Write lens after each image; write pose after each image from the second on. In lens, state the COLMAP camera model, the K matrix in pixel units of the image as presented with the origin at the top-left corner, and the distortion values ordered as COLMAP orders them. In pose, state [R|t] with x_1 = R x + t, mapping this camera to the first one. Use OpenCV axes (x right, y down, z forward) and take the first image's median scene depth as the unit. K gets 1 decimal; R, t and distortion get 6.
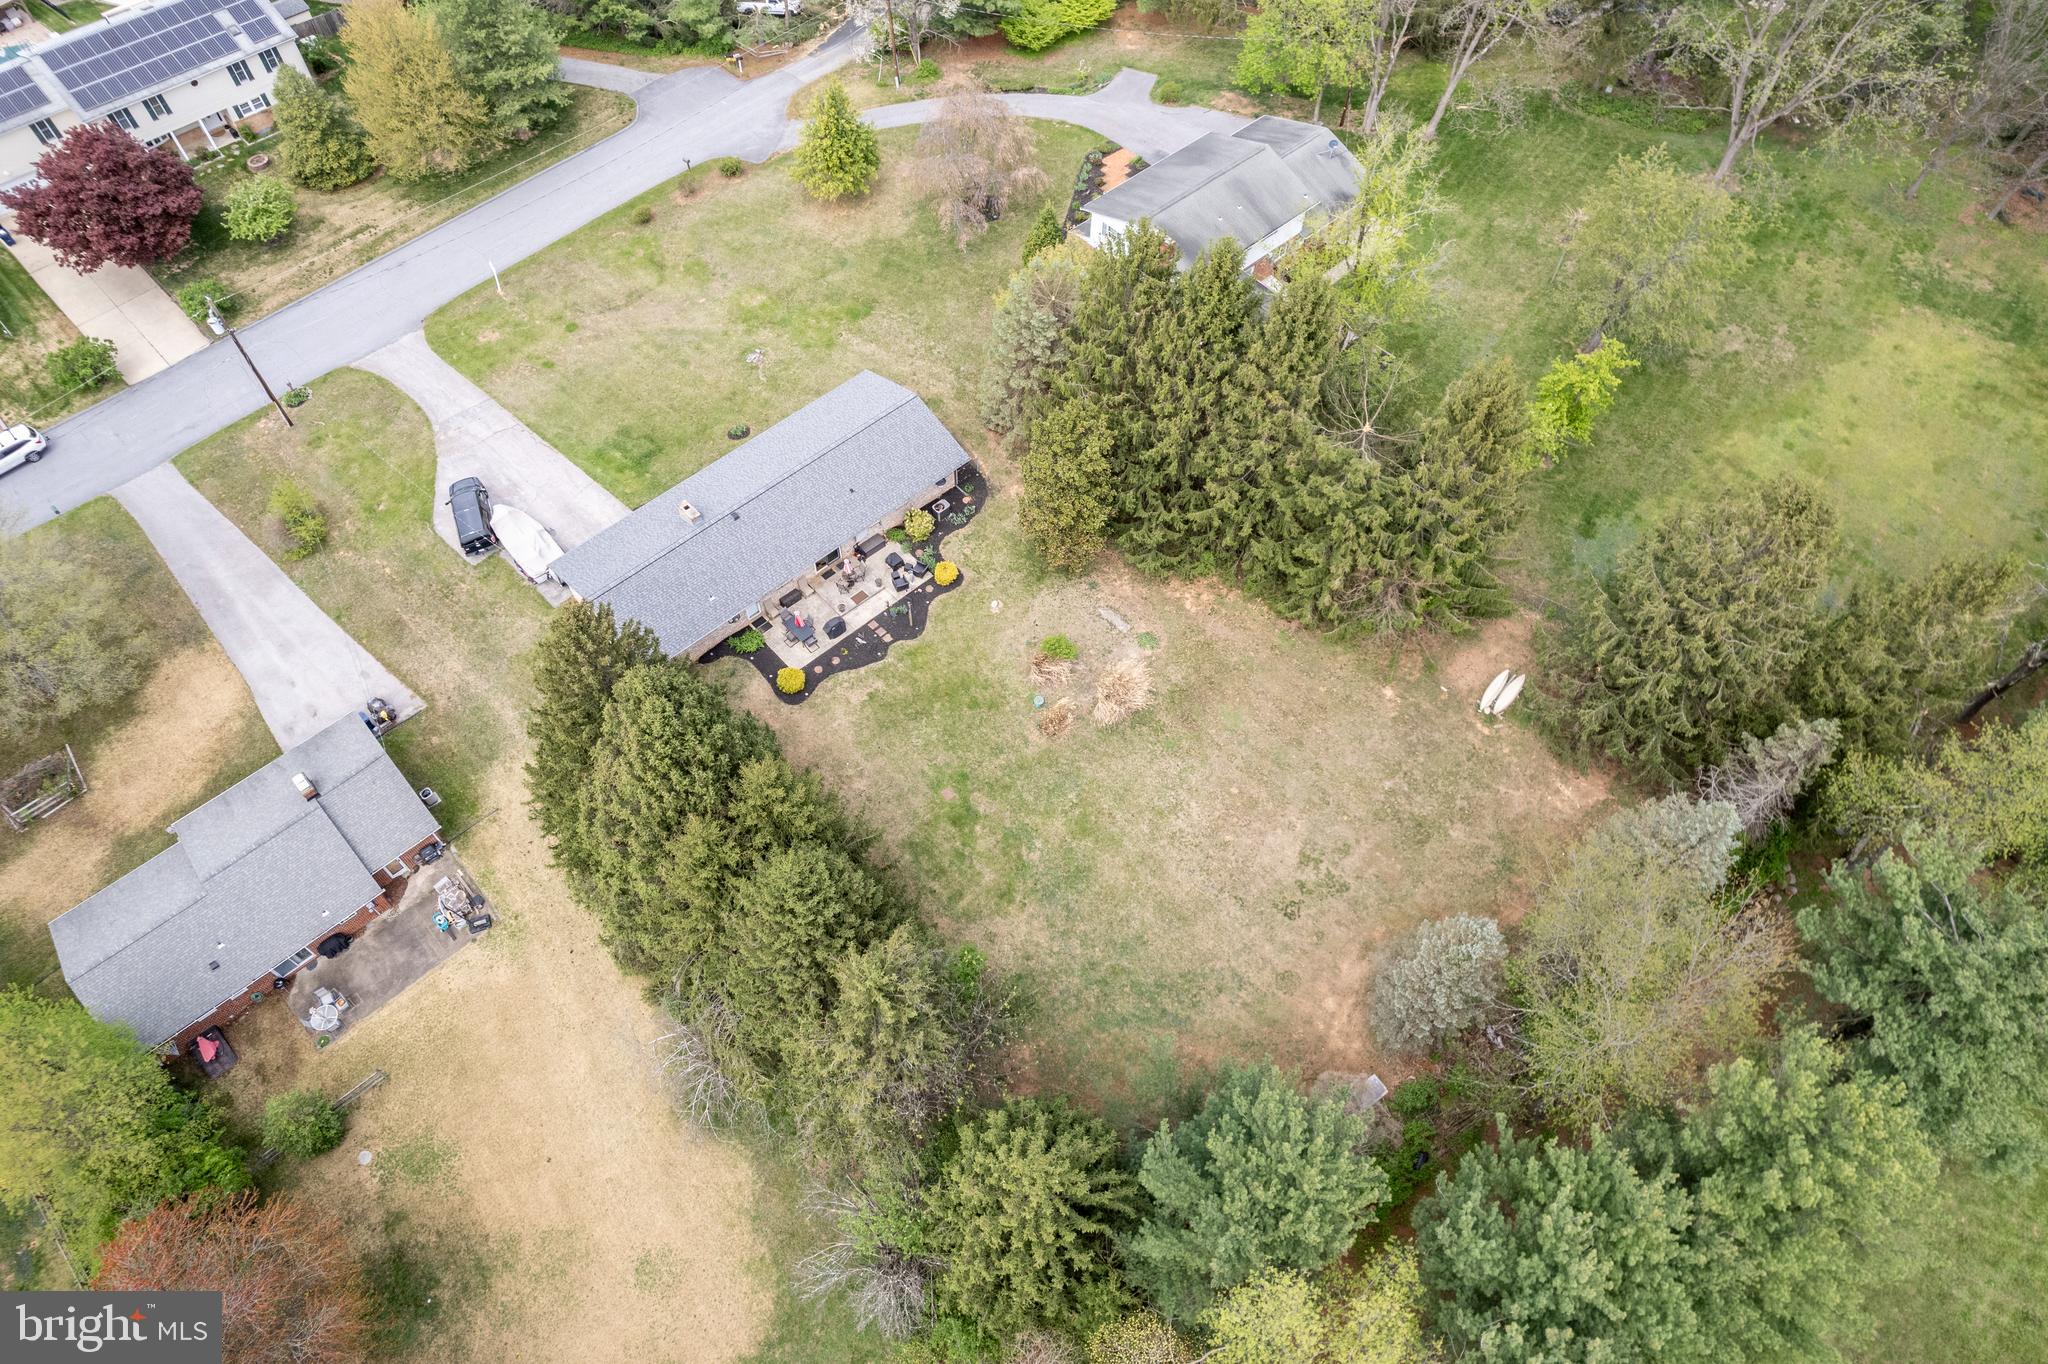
lens RADIAL K [[1315.3, 0, 1025.2], [0, 1315.3, 696.3], [0, 0, 1]] dist [-0.068987, 0.059889]
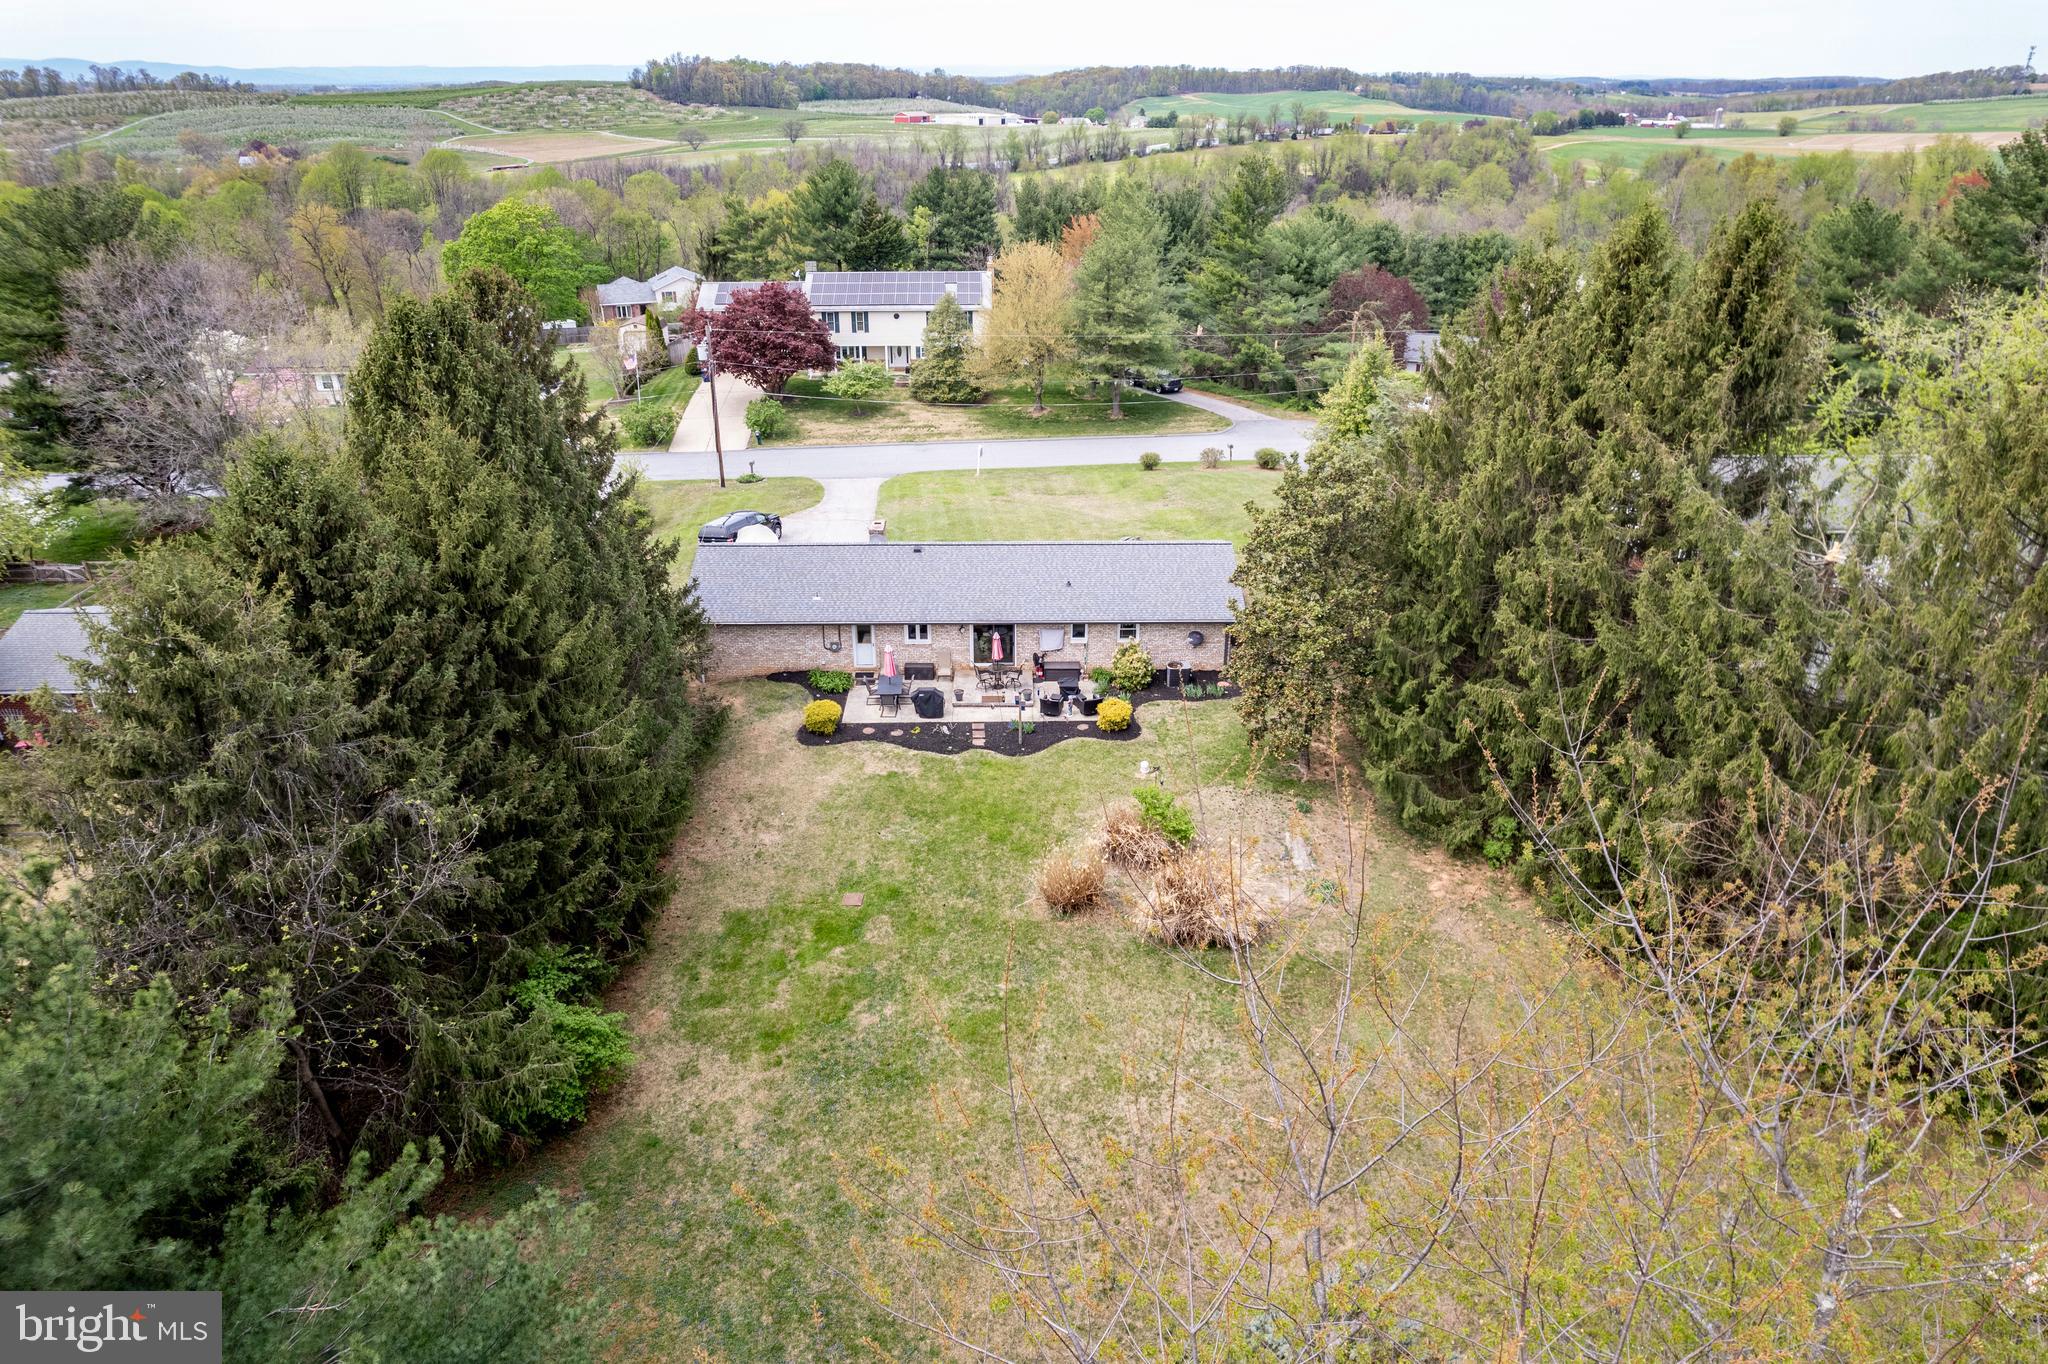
lens RADIAL K [[1315.3, 0, 1025.2], [0, 1315.3, 696.3], [0, 0, 1]] dist [-0.068987, 0.059889]
pose [[0.750090, 0.279849, -0.599208, 0.296657], [-0.557987, 0.754150, -0.346278, 0.151171], [0.354987, 0.594089, 0.721832, 0.502686]]
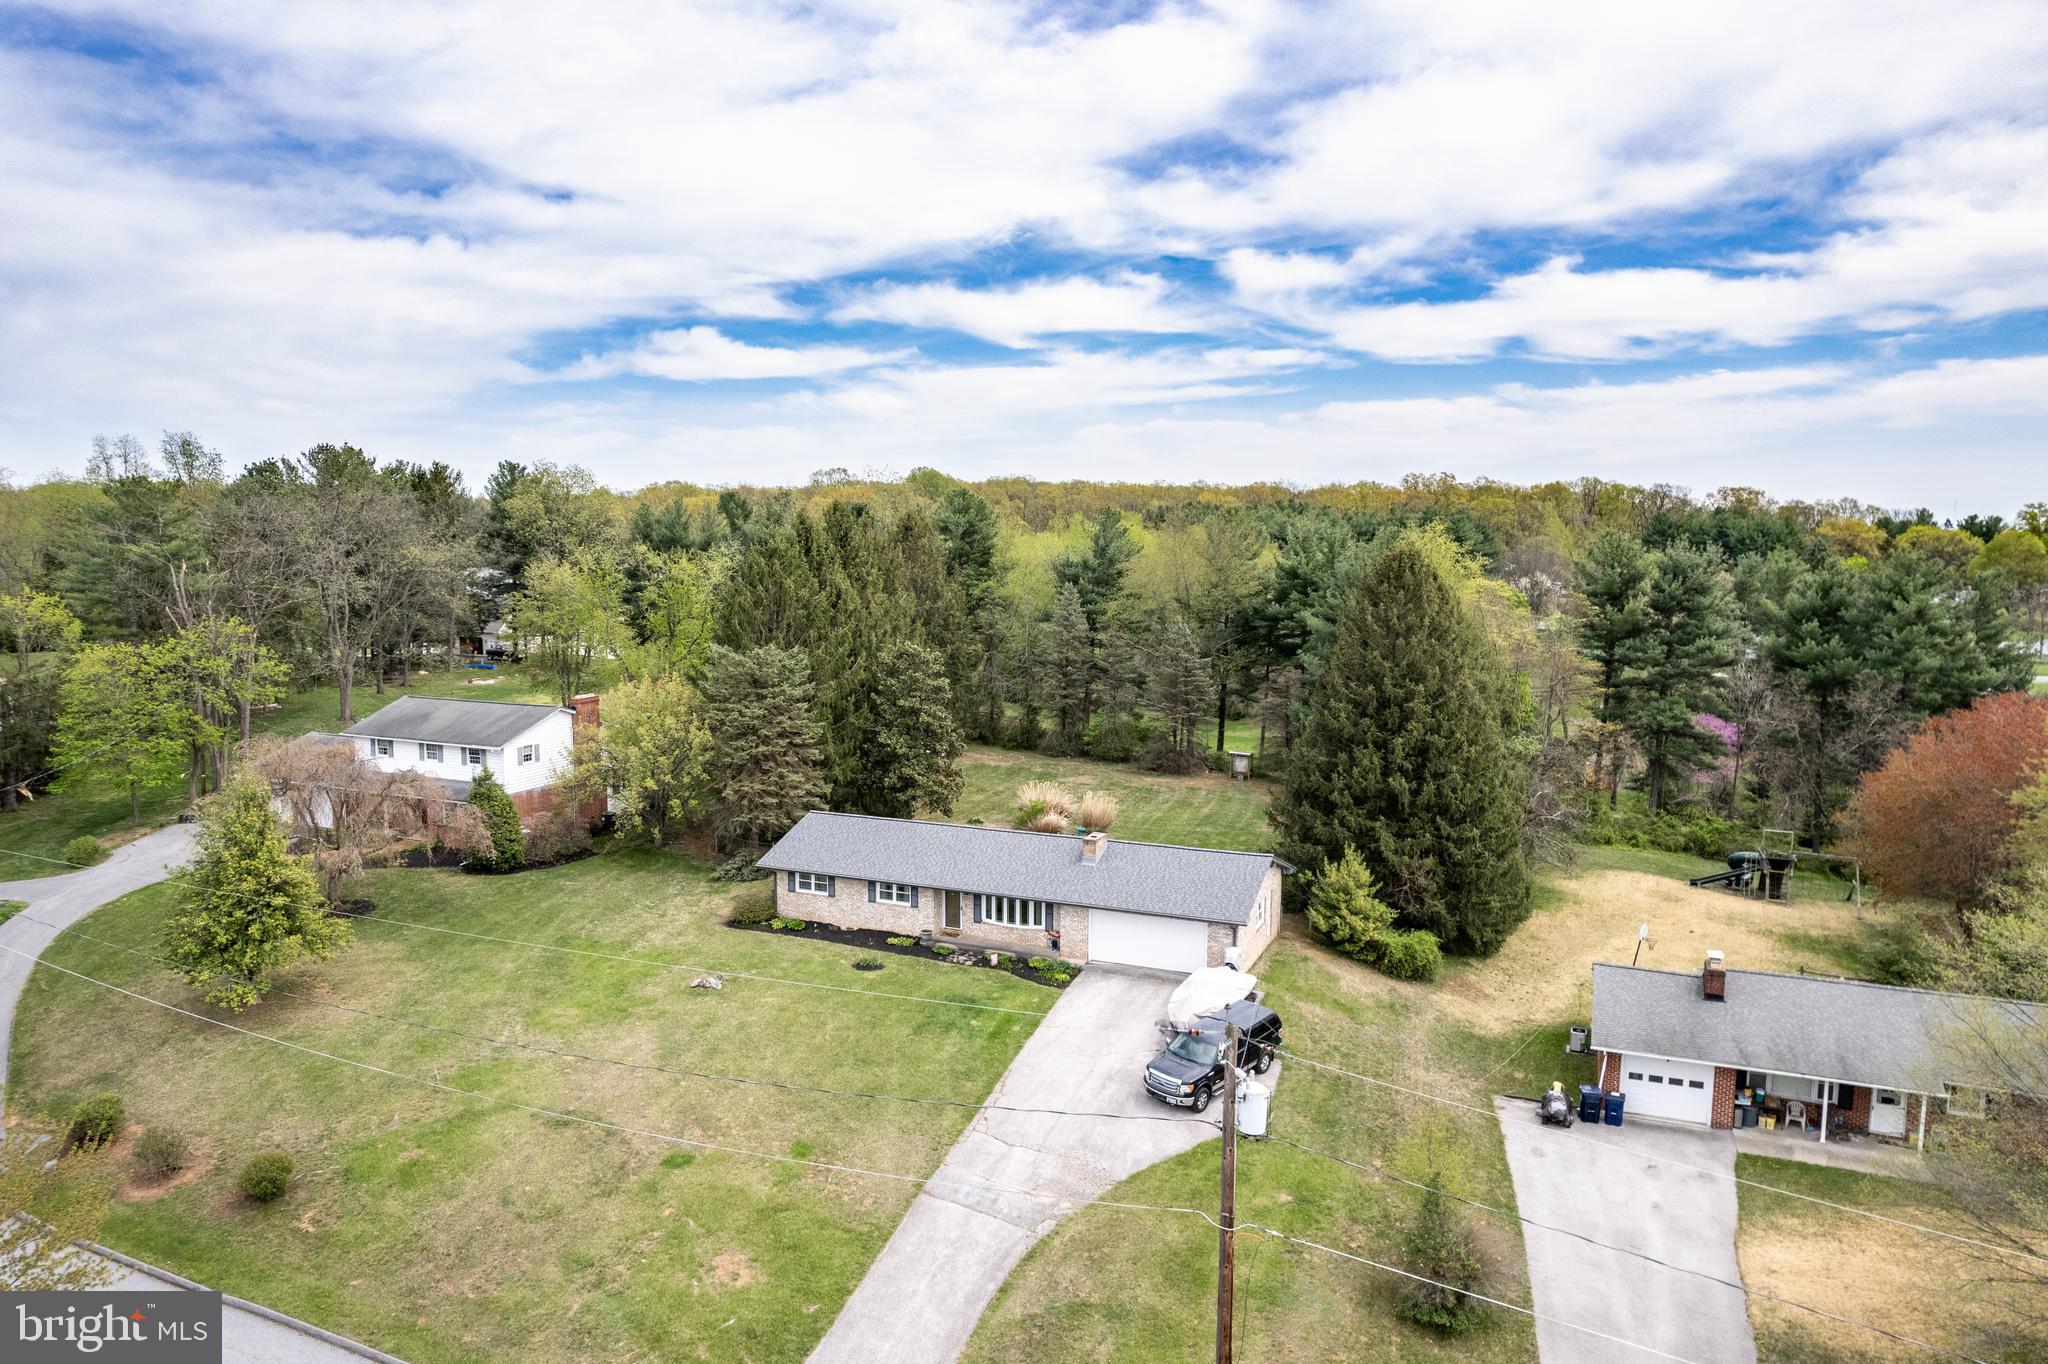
lens RADIAL K [[1346.5, 0, 958.3], [0, 1346.5, 689.5], [0, 0, 1]] dist [-0.070863, 0.066065]
pose [[-0.378605, -0.125366, 0.917029, -0.924903], [0.786291, 0.479111, 0.390127, -0.546191], [-0.488268, 0.868755, -0.082820, 0.995761]]
